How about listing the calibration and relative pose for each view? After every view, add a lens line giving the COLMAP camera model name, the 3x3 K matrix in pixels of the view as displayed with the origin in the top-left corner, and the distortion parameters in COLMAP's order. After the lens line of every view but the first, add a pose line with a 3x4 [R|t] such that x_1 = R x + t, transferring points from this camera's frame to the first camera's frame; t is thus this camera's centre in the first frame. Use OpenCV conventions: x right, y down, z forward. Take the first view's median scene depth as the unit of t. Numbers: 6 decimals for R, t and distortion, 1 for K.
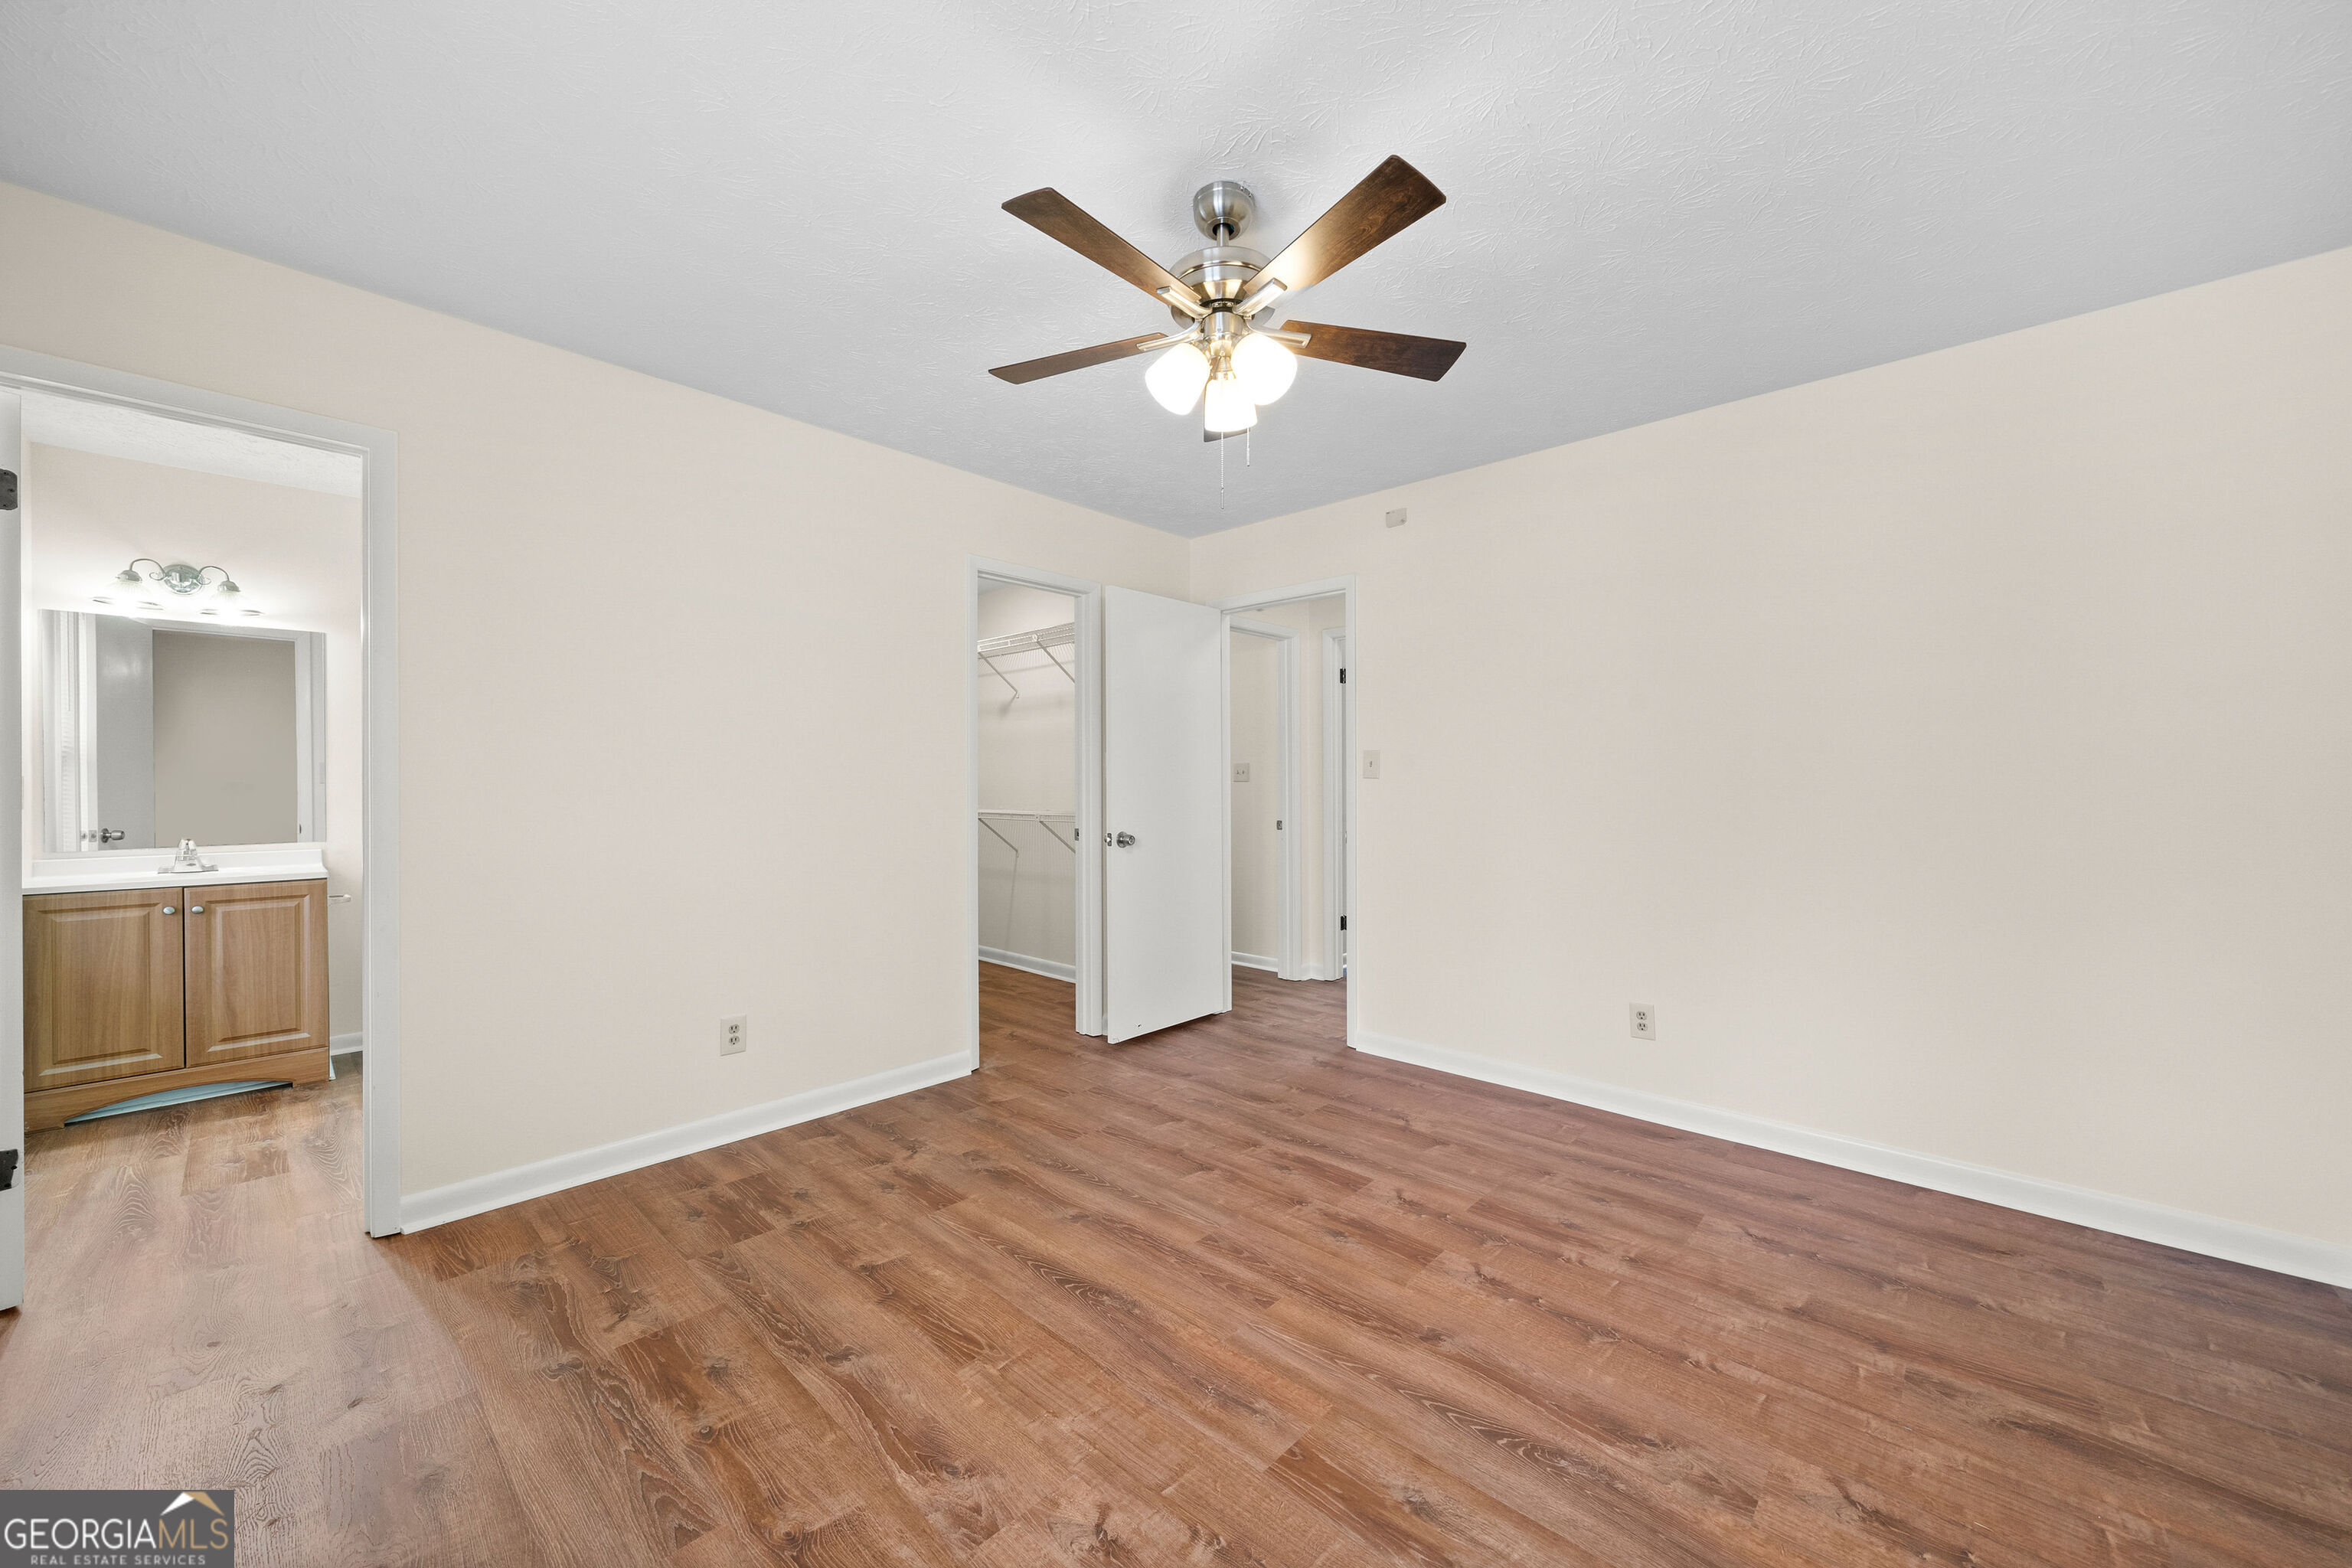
lens RADIAL K [[869.0, 0, 1178.7], [0, 869.0, 788.6], [0, 0, 1]] dist [-0.004944, -0.000091]
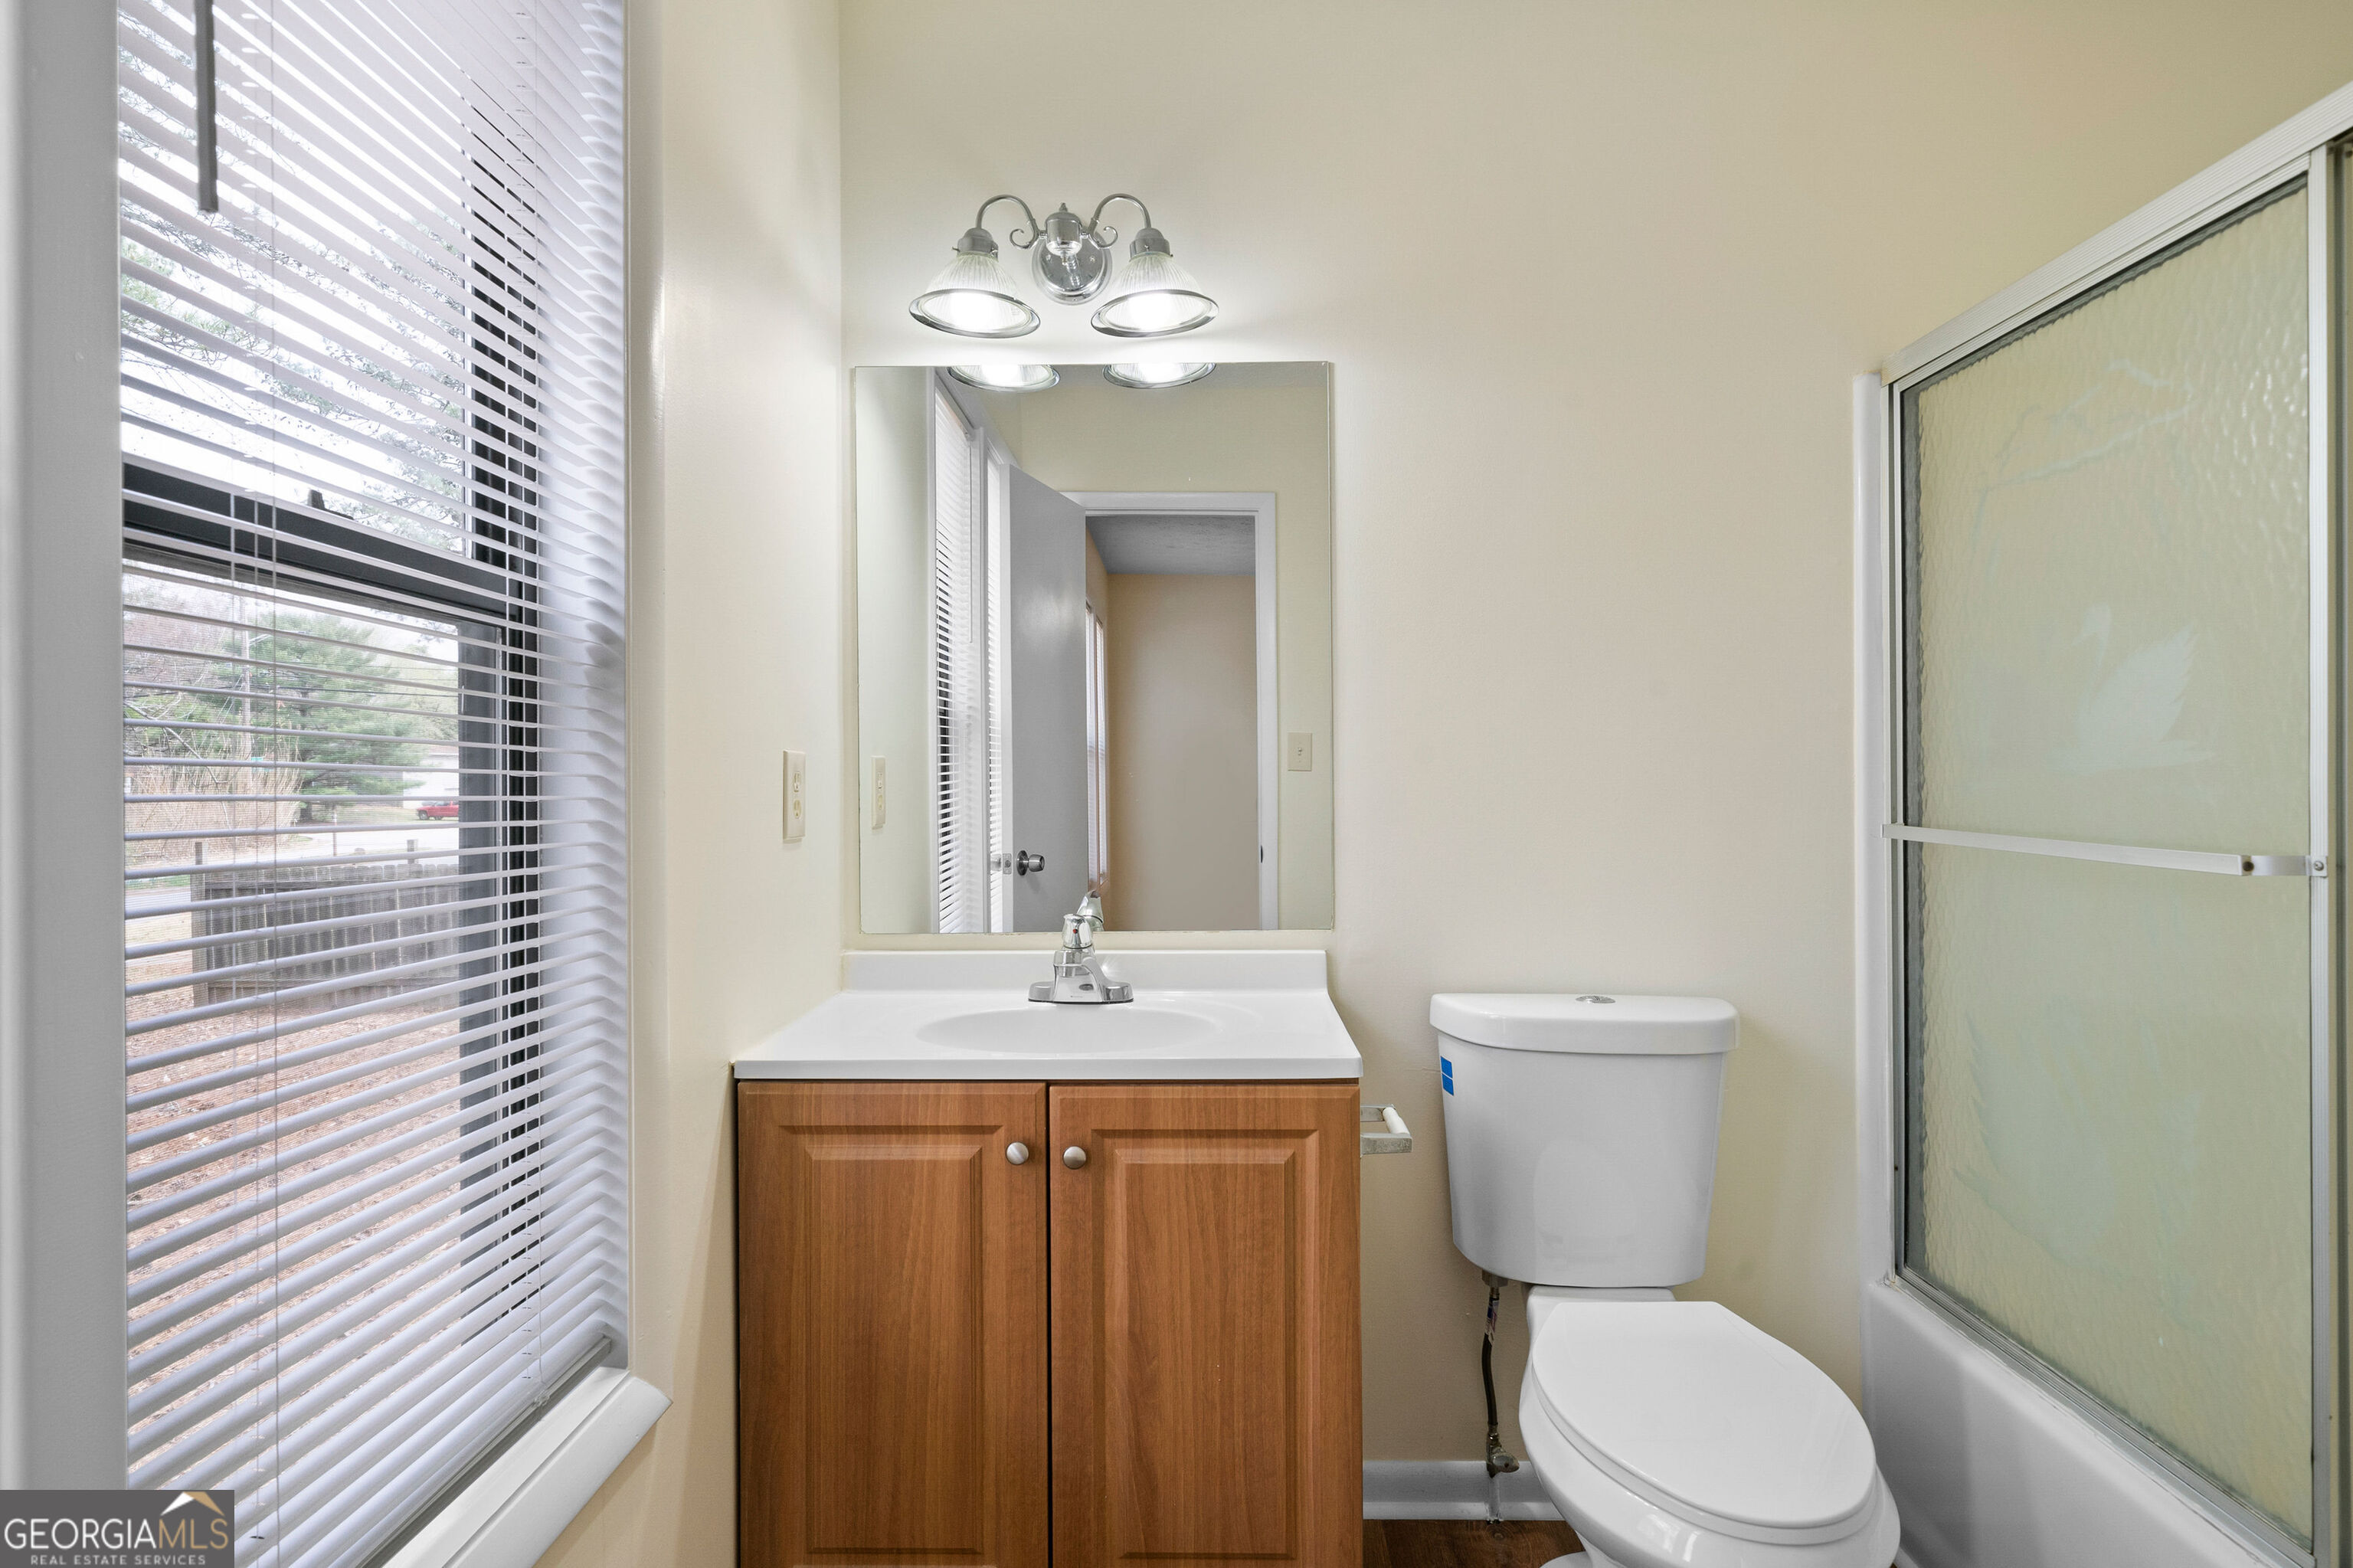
lens RADIAL K [[1151.4, 0, 1177.5], [0, 1151.4, 778.9], [0, 0, 1]] dist [-0.000676, -0.000004]
pose [[0.660504, 0.000770, -0.750822, -0.767231], [0.002171, 0.999993, 0.002935, -0.003864], [0.750820, -0.003569, 0.660498, 0.726263]]
